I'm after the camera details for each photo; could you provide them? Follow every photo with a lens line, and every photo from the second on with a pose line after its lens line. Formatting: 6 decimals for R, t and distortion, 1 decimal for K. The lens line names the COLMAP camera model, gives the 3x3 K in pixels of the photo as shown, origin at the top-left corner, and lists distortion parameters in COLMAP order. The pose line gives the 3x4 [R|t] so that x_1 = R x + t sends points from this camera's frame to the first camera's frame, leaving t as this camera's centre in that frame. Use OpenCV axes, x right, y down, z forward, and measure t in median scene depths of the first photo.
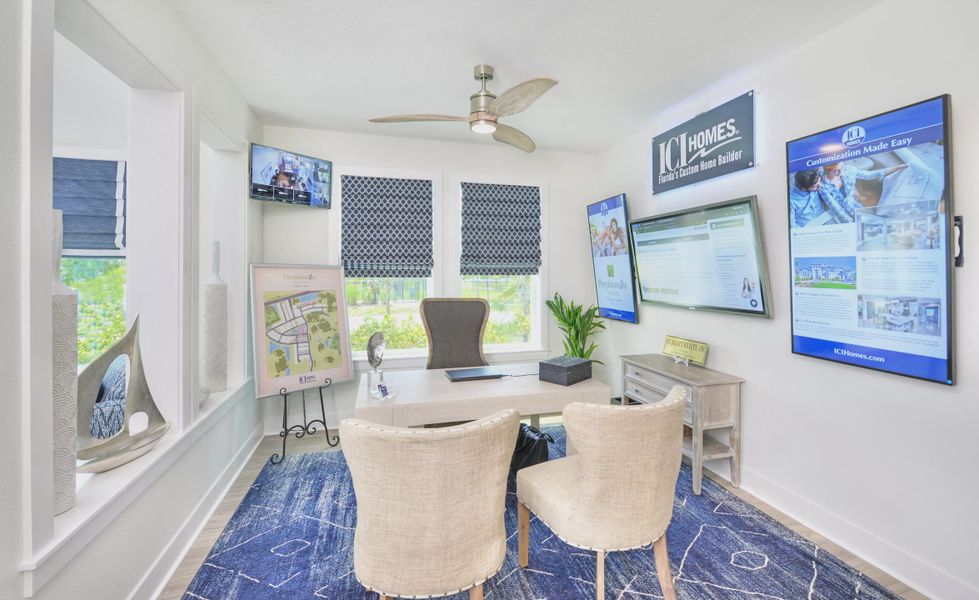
lens RADIAL K [[421.7, 0, 491.6], [0, 421.7, 267.8], [0, 0, 1]] dist [-0.000518, -0.000045]
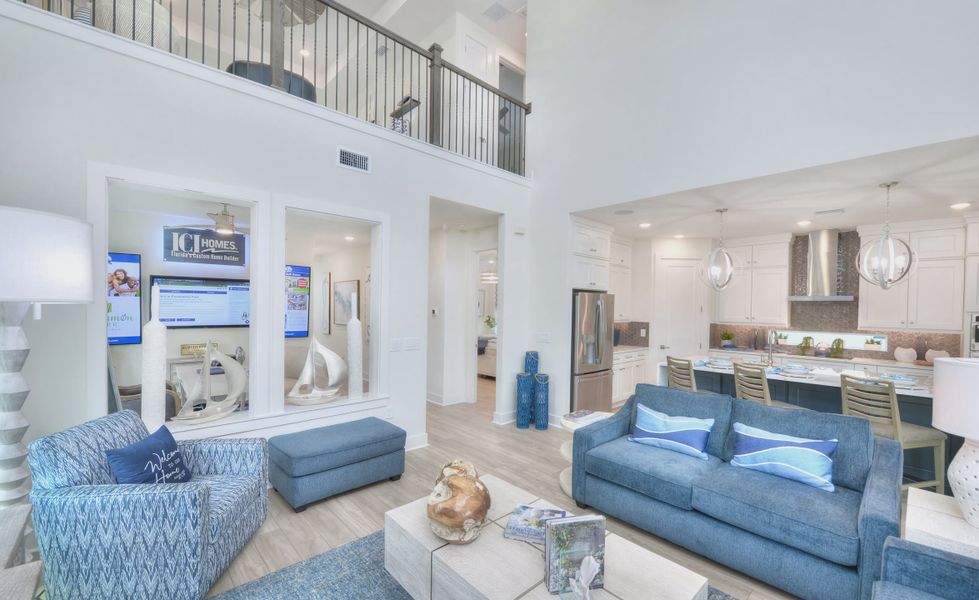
lens RADIAL K [[404.1, 0, 486.6], [0, 404.1, 318.6], [0, 0, 1]] dist [0.000108, -0.000227]
pose [[-0.466580, -0.036592, 0.883722, -1.628169], [-0.026001, 0.999279, 0.027650, -0.028258], [-0.884097, -0.010076, -0.467195, 0.651513]]
